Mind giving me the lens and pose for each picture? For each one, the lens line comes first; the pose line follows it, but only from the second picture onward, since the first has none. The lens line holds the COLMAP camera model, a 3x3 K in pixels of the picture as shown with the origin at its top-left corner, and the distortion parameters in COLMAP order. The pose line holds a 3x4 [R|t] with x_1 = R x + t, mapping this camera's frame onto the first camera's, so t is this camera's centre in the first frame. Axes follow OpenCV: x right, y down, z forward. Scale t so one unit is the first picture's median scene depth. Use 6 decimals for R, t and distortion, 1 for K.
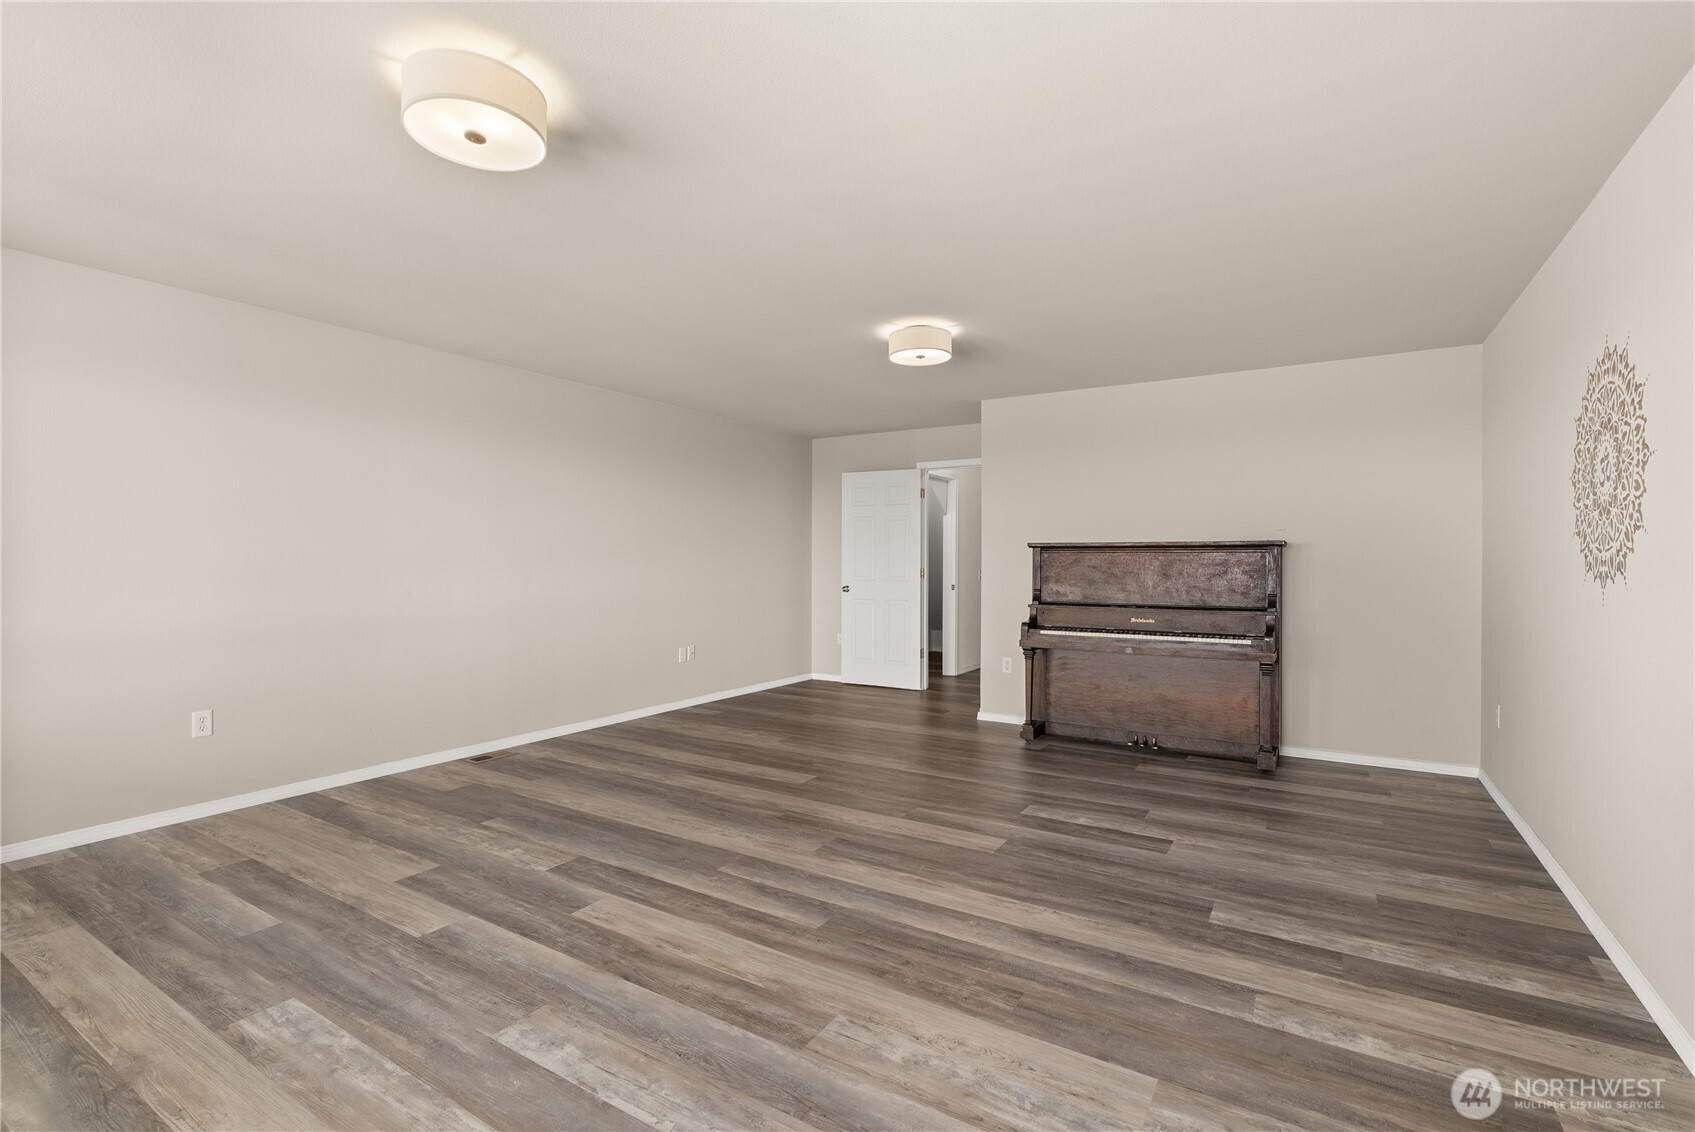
lens RADIAL K [[768.2, 0, 847.6], [0, 768.2, 561.2], [0, 0, 1]] dist [0.000246, -0.000408]
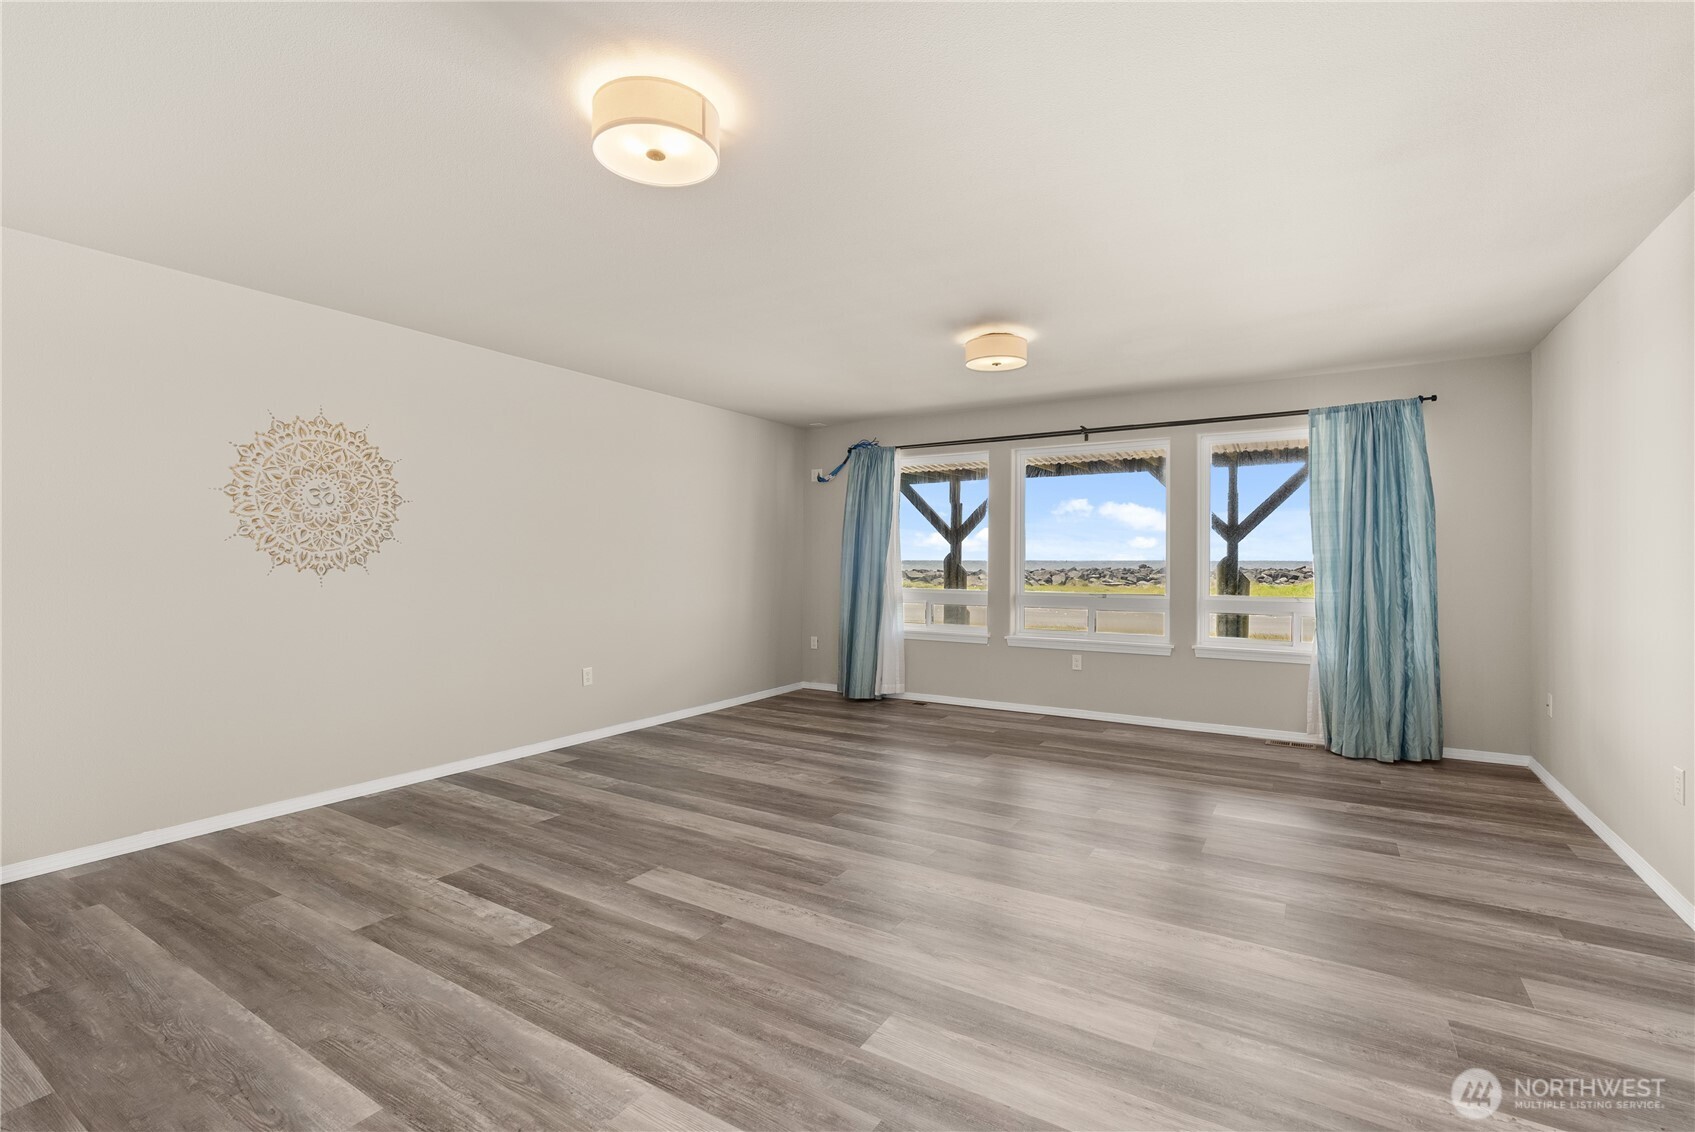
lens RADIAL K [[768.2, 0, 848.2], [0, 768.2, 558.9], [0, 0, 1]] dist [0.000246, -0.000408]
pose [[-0.999980, -0.006067, -0.001716, -0.042909], [-0.006072, 0.999977, 0.002922, -0.005358], [0.001698, 0.002932, -0.999994, 2.068884]]
